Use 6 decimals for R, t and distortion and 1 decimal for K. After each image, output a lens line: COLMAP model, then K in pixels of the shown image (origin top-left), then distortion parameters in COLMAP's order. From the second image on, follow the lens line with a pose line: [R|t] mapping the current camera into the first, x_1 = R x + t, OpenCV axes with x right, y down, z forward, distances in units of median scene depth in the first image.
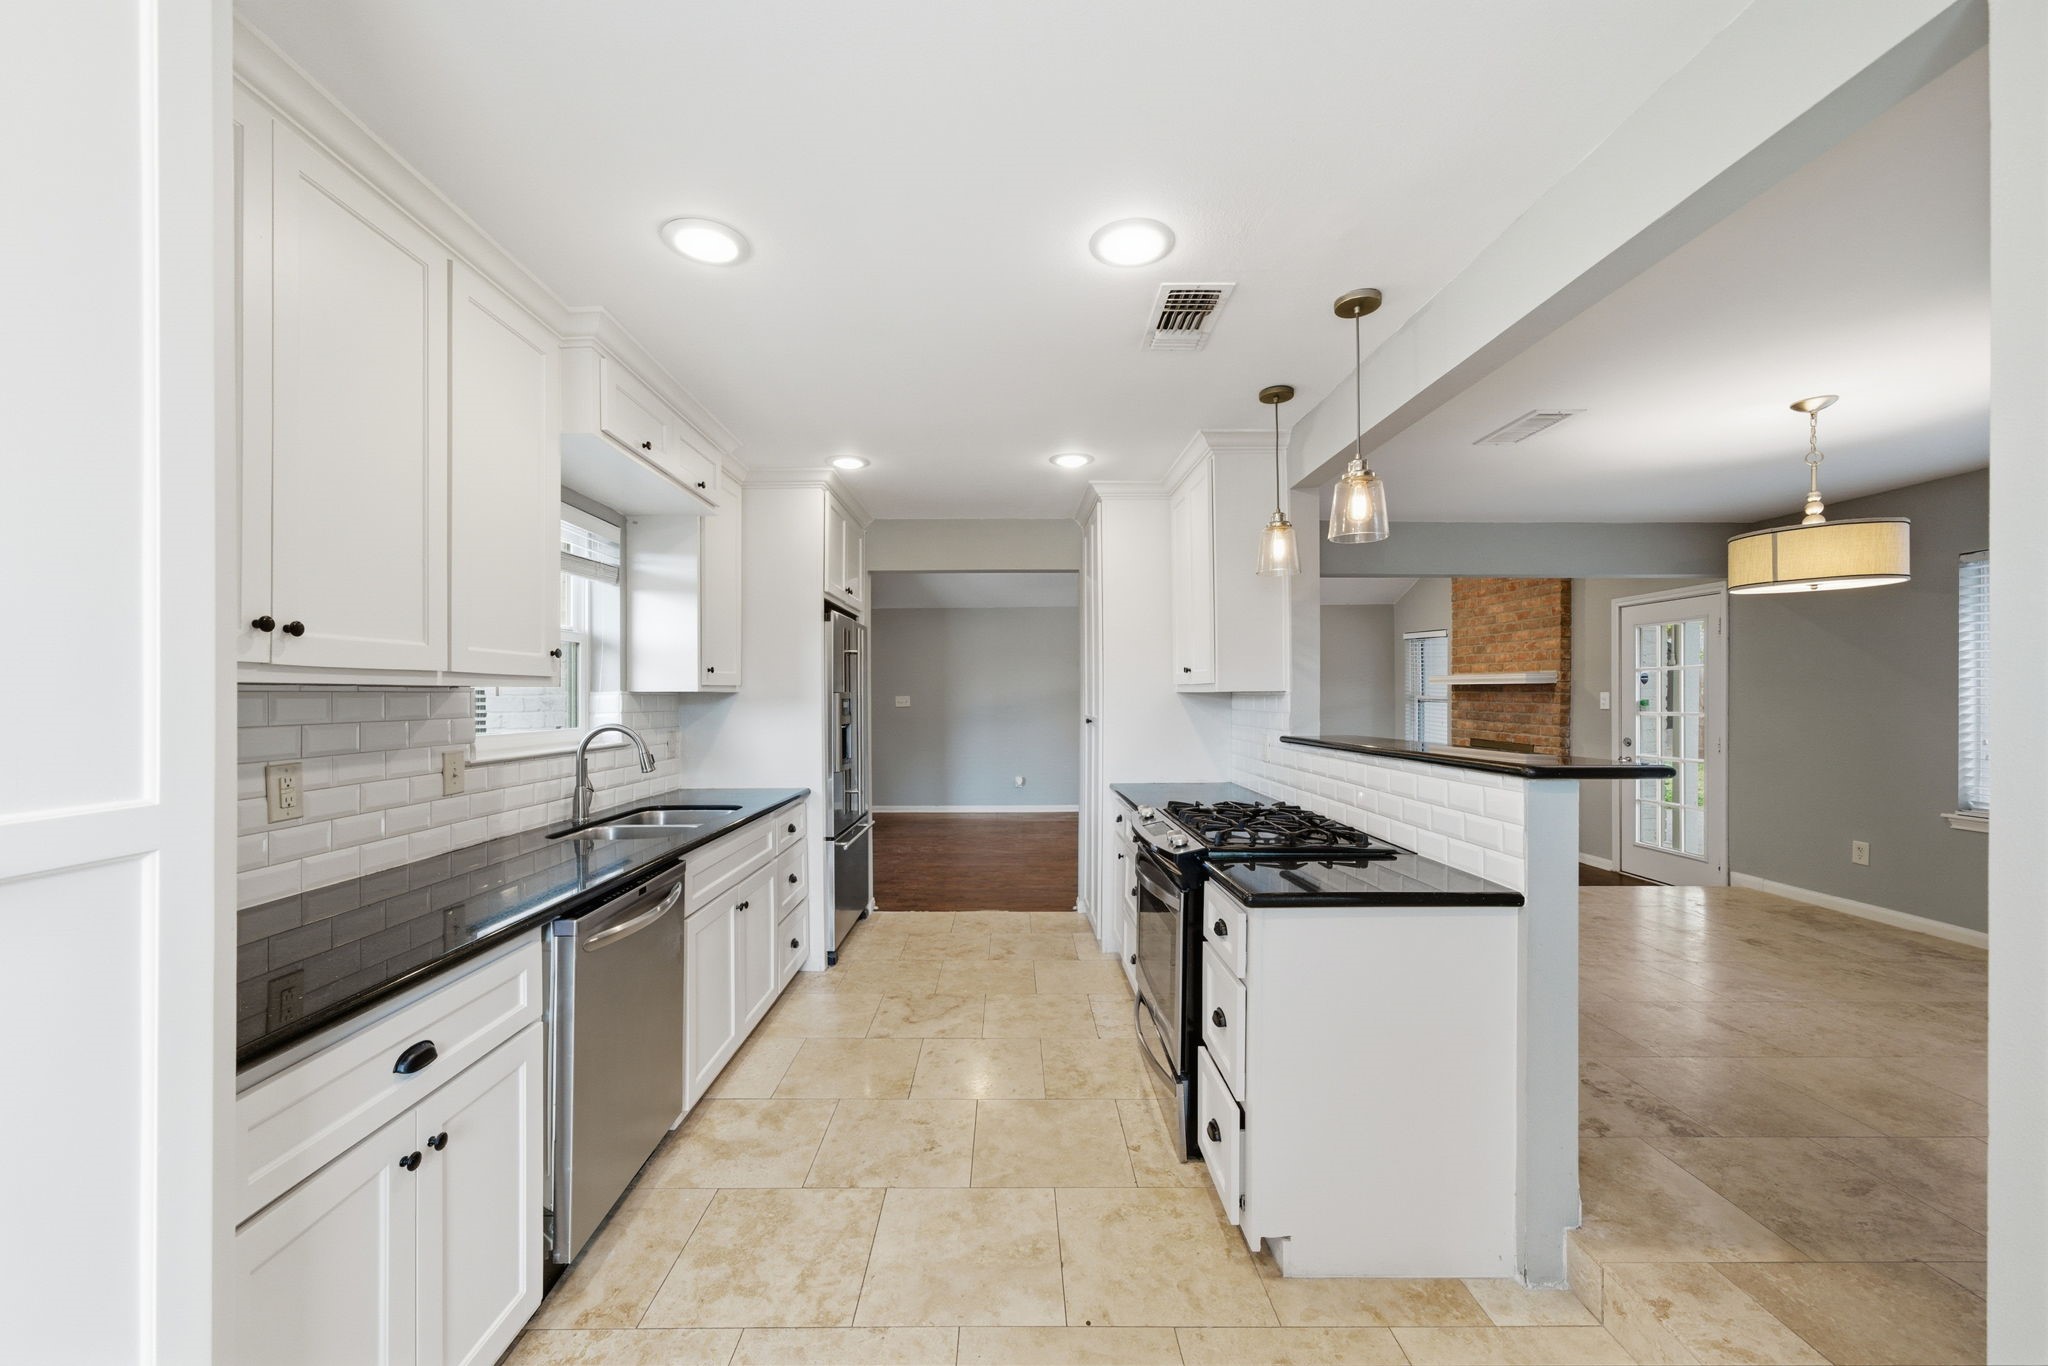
lens RADIAL K [[765.4, 0, 1021.4], [0, 765.4, 688.3], [0, 0, 1]] dist [-0.001818, 0.002081]
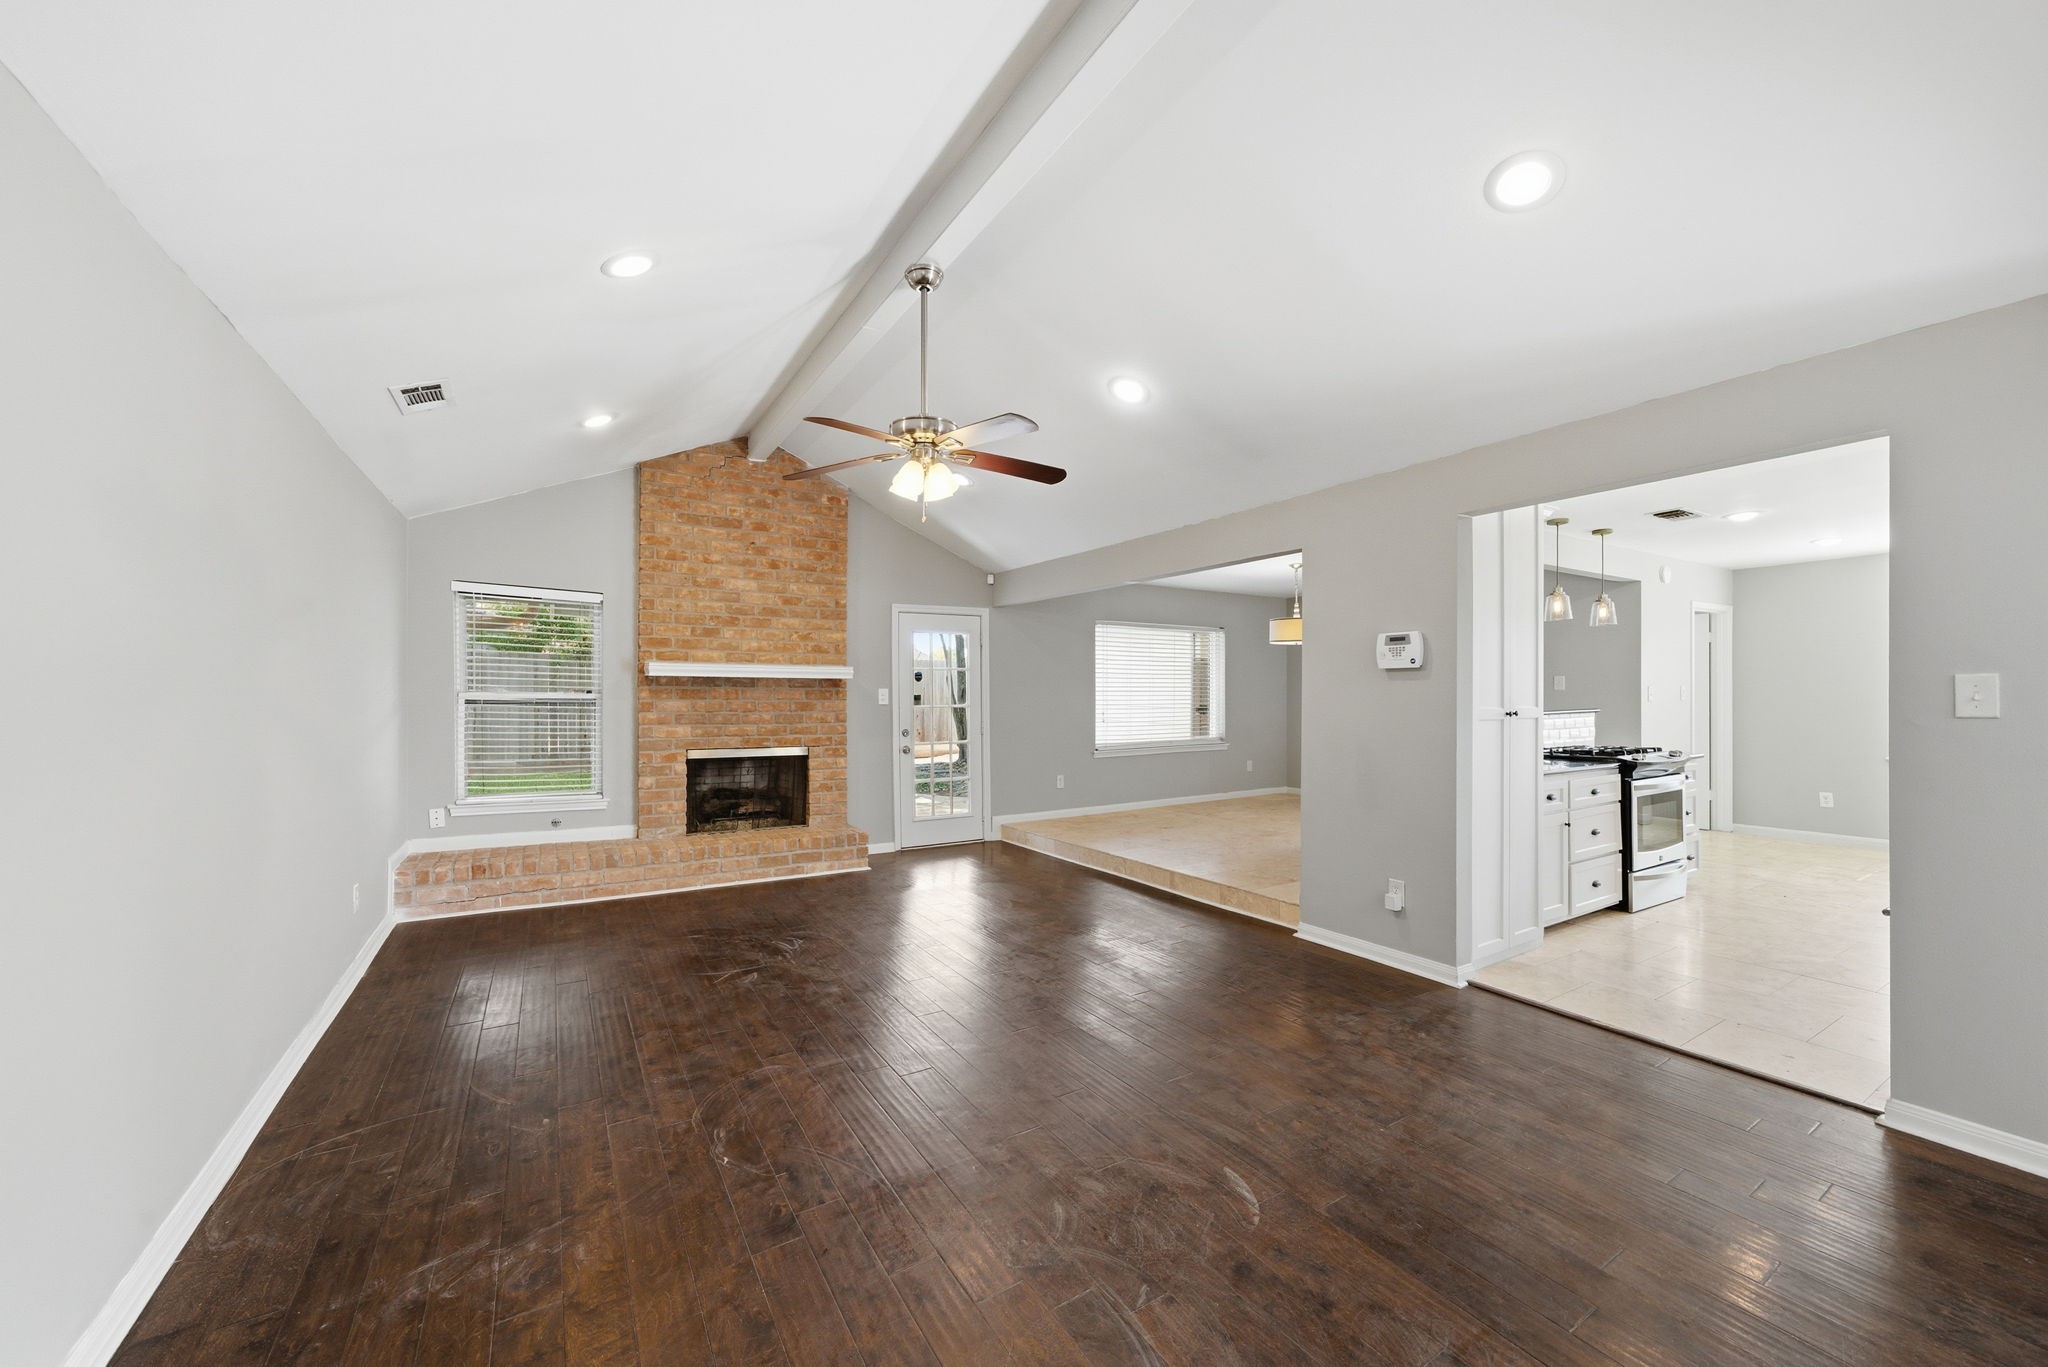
lens RADIAL K [[793.8, 0, 1015.3], [0, 793.8, 691.6], [0, 0, 1]] dist [0.001282, 0.000464]
pose [[-0.493868, 0.004141, 0.869527, -0.566875], [-0.001203, 0.999984, -0.005446, 0.030096], [-0.869536, -0.003735, -0.493855, 2.657897]]
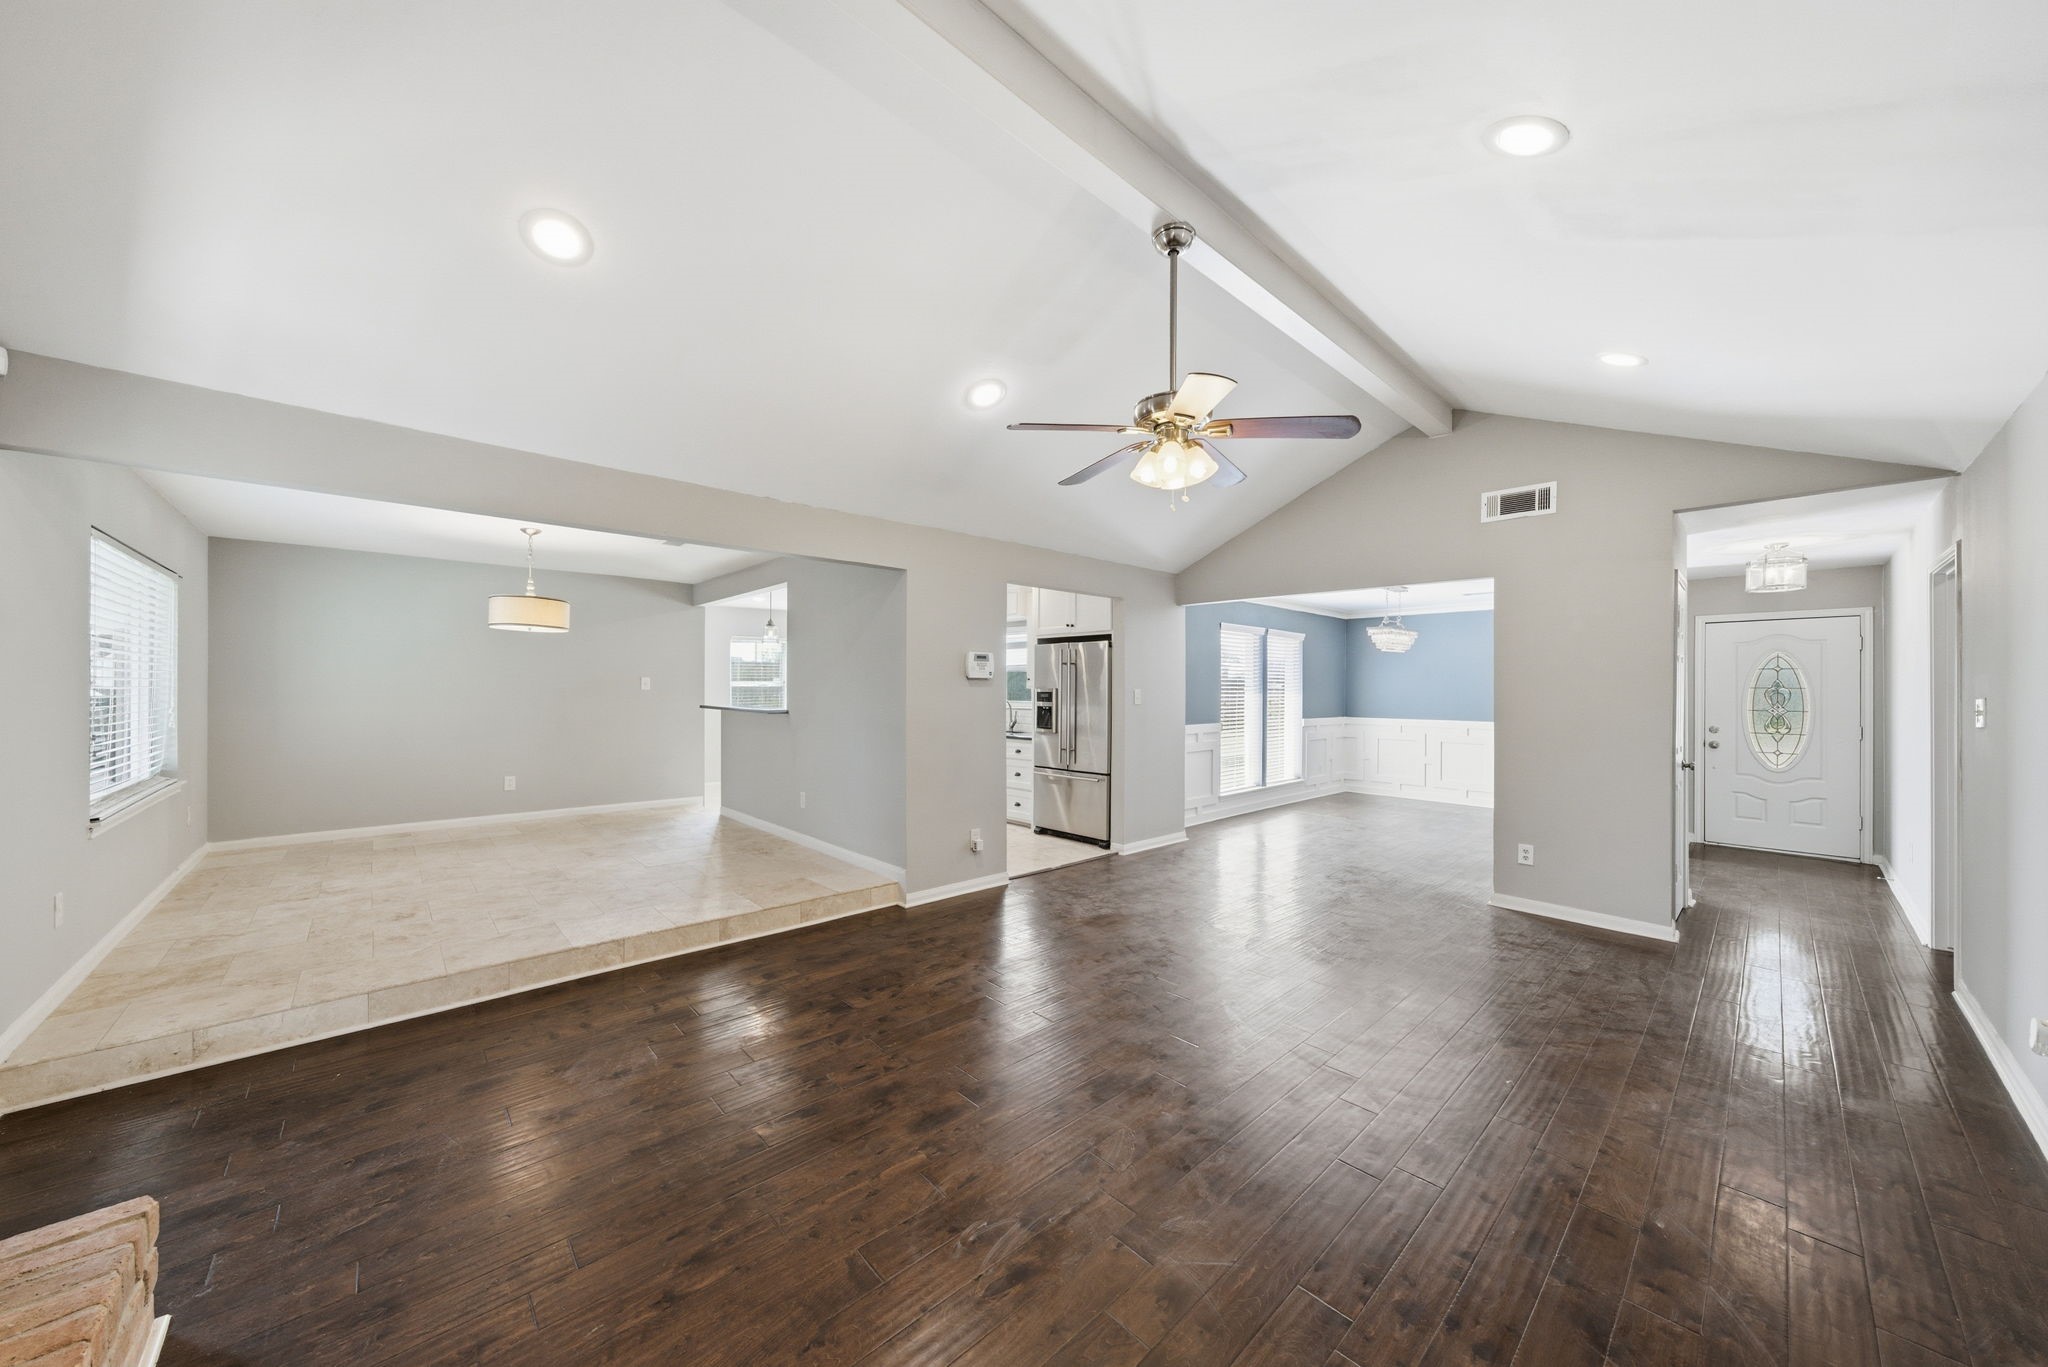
lens RADIAL K [[717.5, 0, 1012.9], [0, 717.5, 699.8], [0, 0, 1]] dist [0.000906, 0.000271]
pose [[-0.762664, 0.003043, -0.646788, 1.151038], [-0.003919, 0.999949, 0.009326, 0.018212], [0.646783, 0.009647, -0.762613, 2.760534]]
